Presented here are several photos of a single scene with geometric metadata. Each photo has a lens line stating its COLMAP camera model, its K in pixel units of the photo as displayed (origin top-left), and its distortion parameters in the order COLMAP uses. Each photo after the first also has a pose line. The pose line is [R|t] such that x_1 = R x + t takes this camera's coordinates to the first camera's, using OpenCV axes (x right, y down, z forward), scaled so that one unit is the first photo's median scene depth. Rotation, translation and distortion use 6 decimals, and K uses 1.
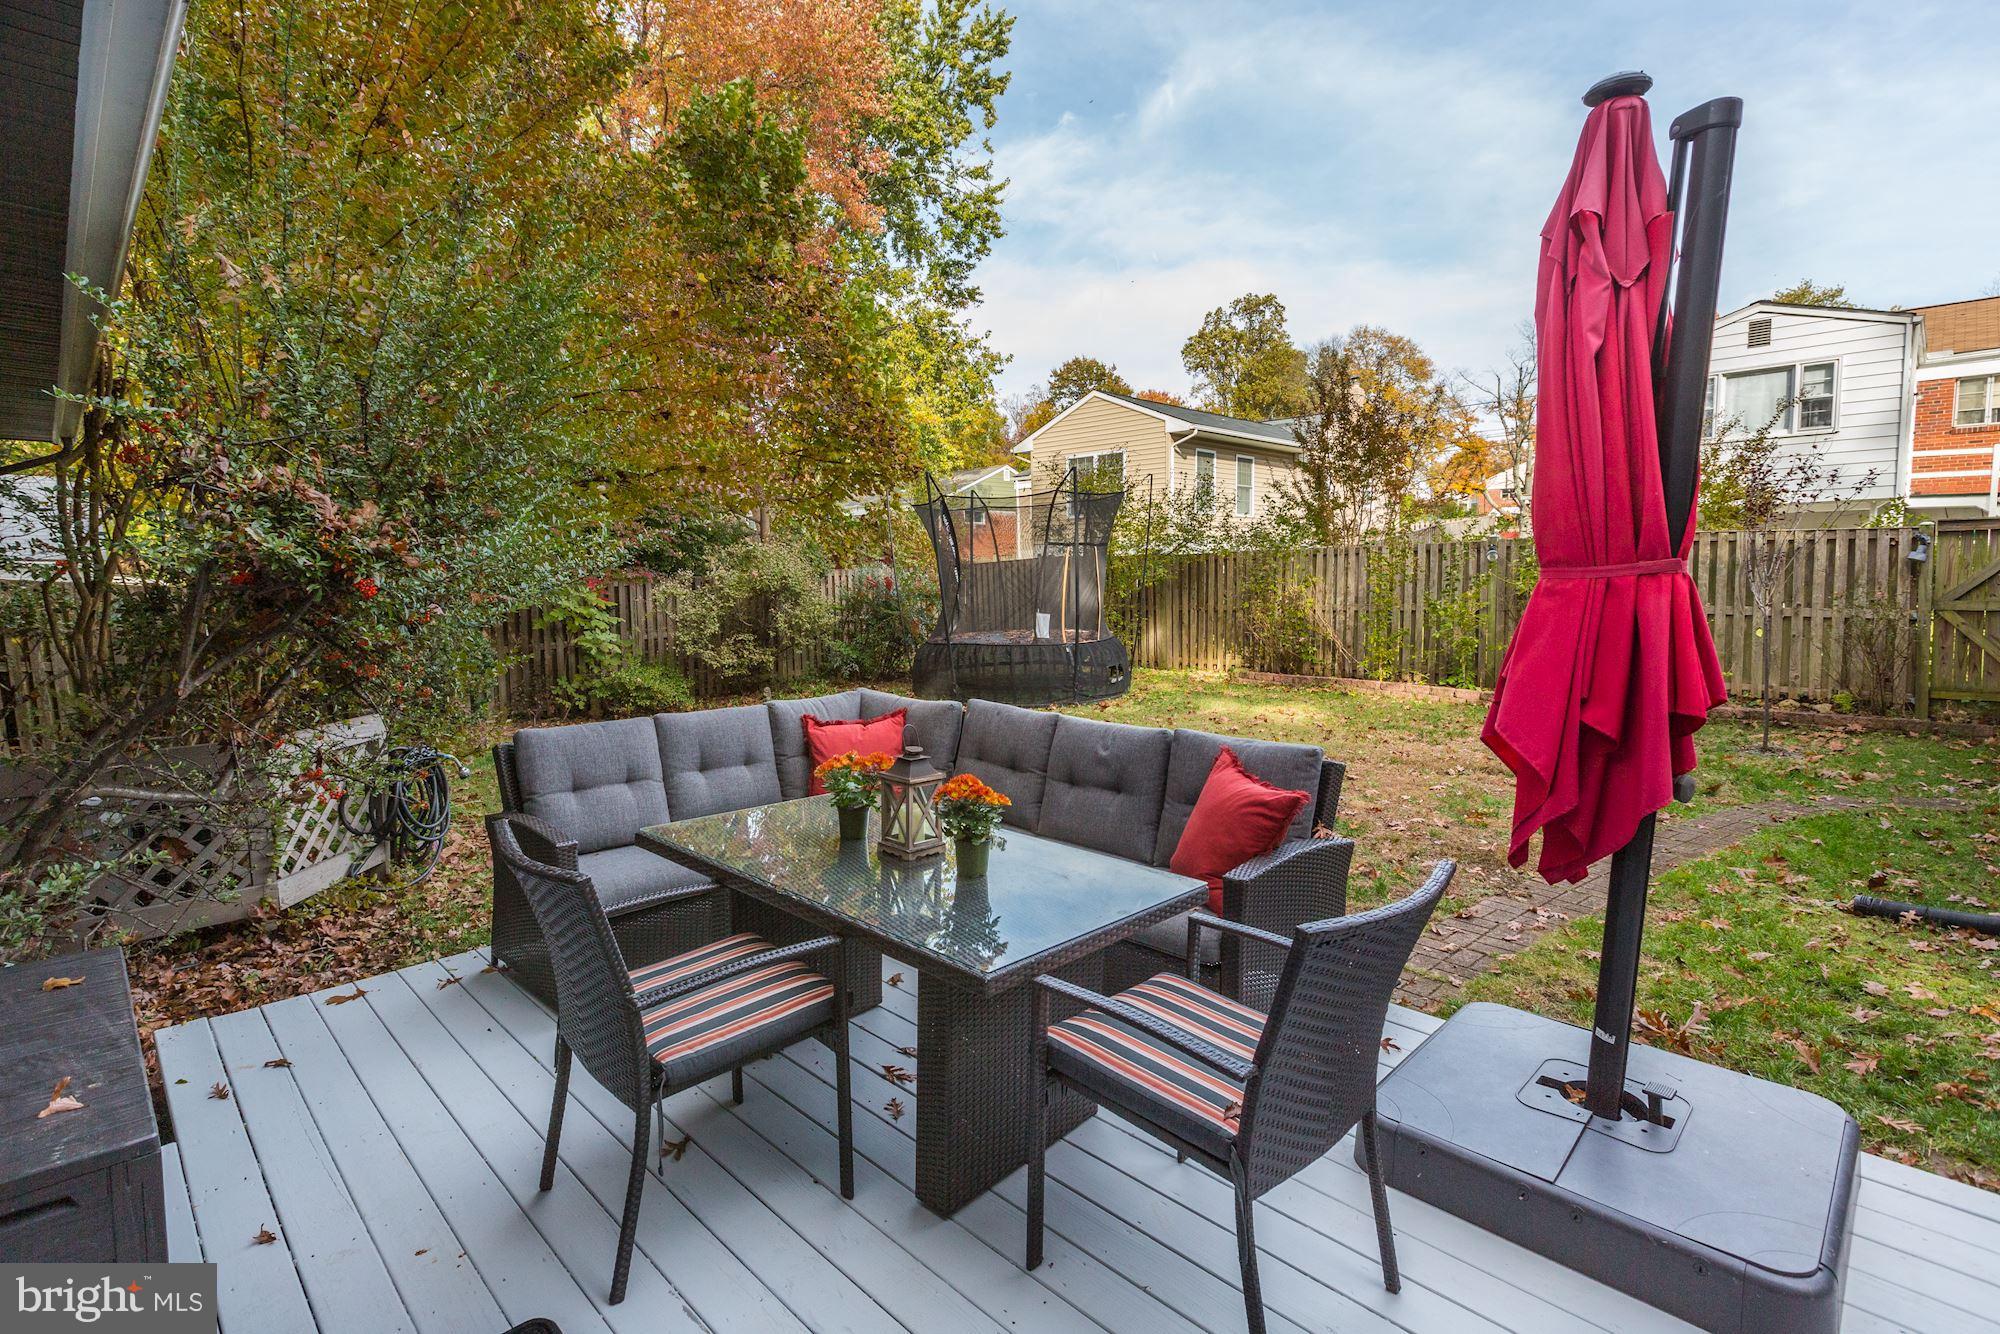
lens RADIAL K [[942.9, 0, 1000.0], [0, 942.9, 667.0], [0, 0, 1]] dist [-0.003720, 0.000619]
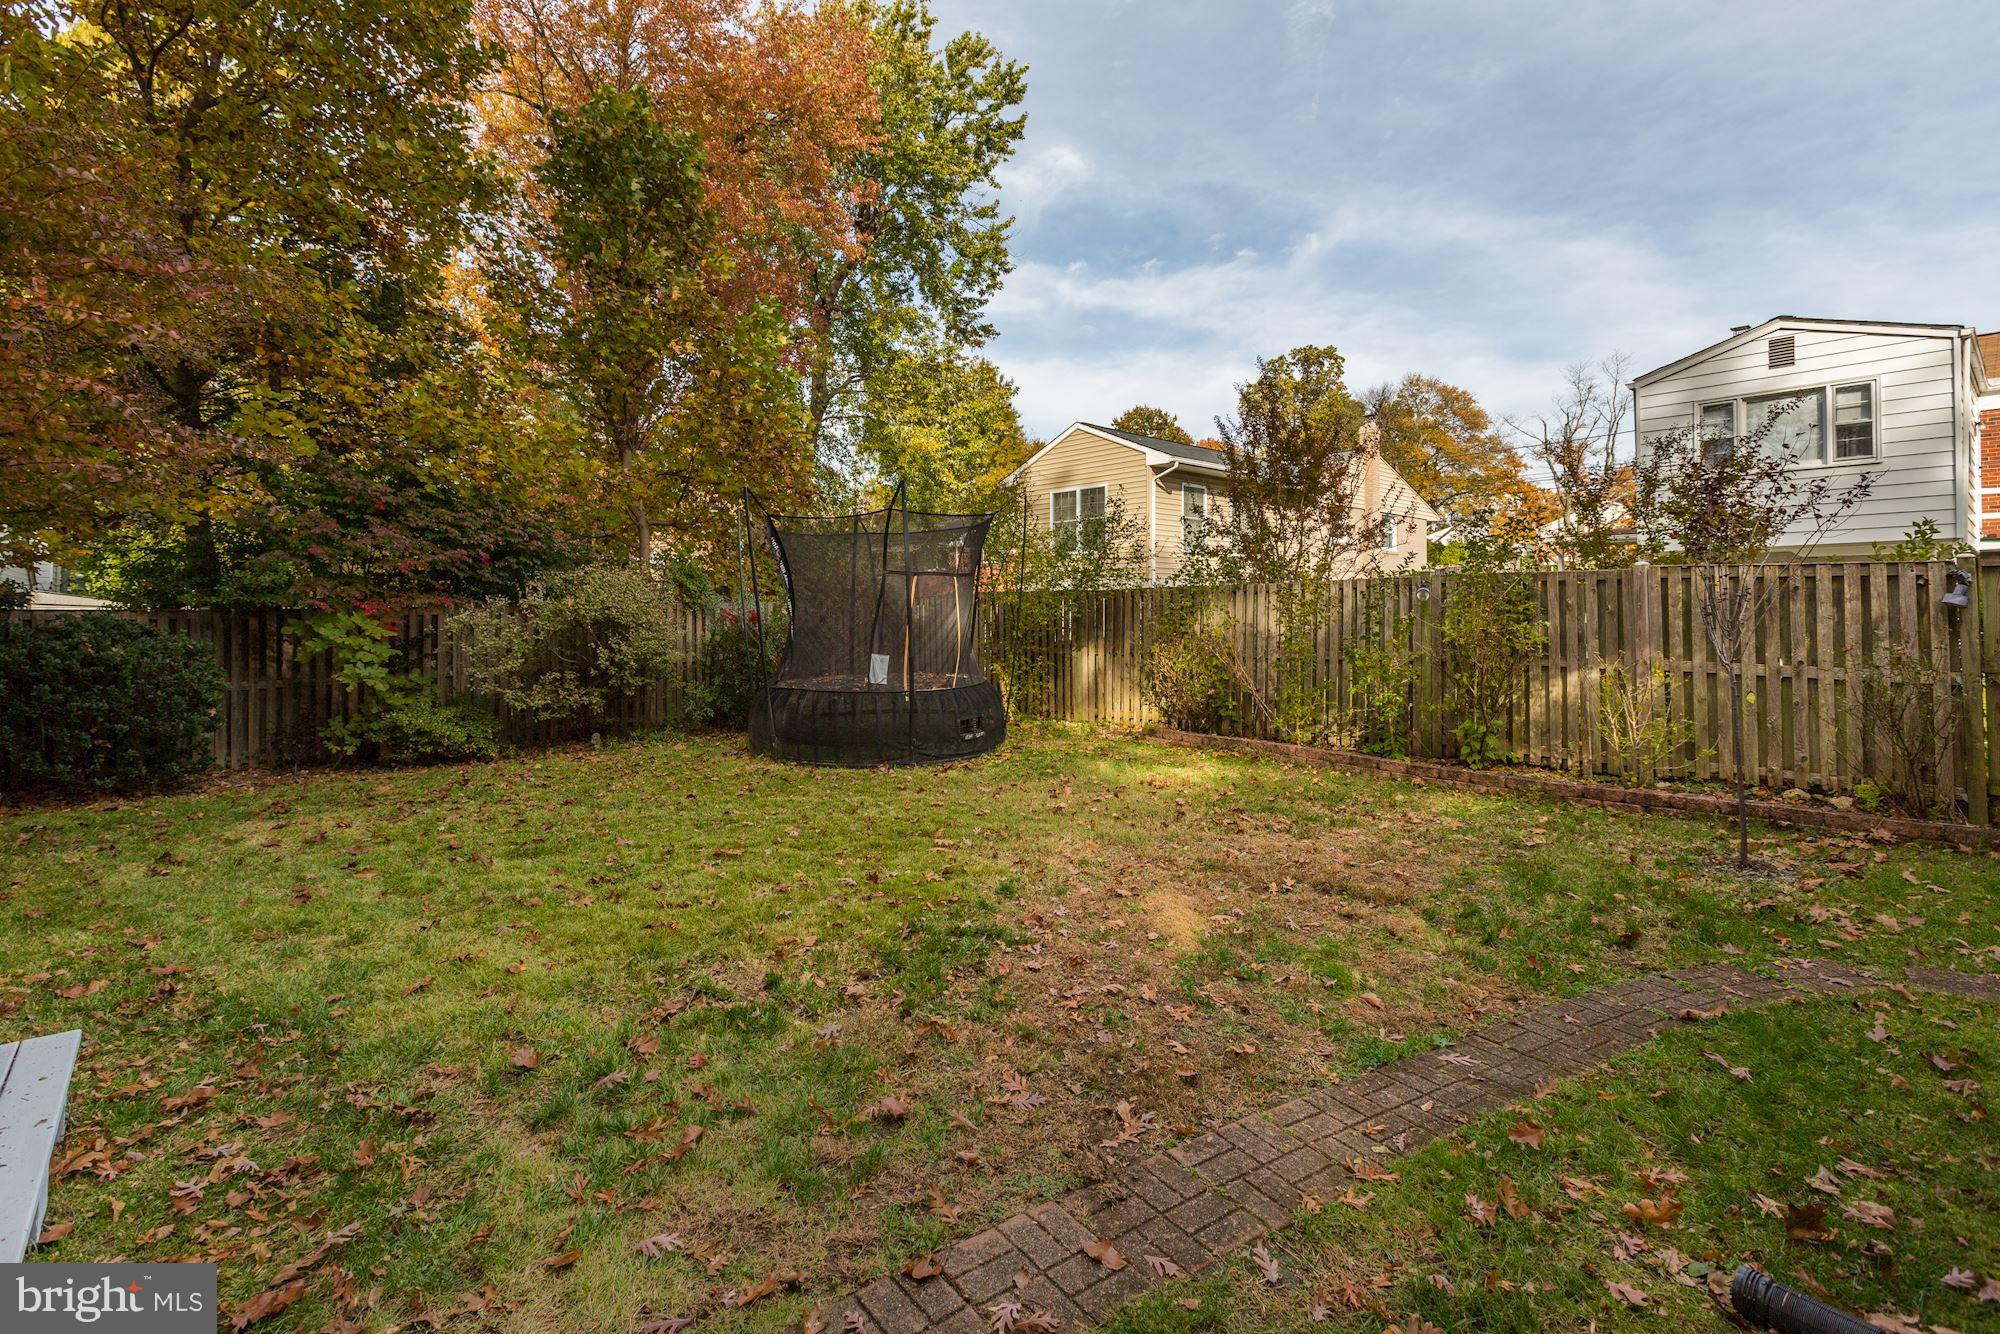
lens RADIAL K [[919.2, 0, 1047.3], [0, 919.2, 611.3], [0, 0, 1]] dist [0.002454, 0.000010]
pose [[0.998745, 0.017542, -0.046901, 0.186633], [-0.022335, 0.994359, -0.103690, -0.011075], [0.044818, 0.104607, 0.993503, 0.156567]]
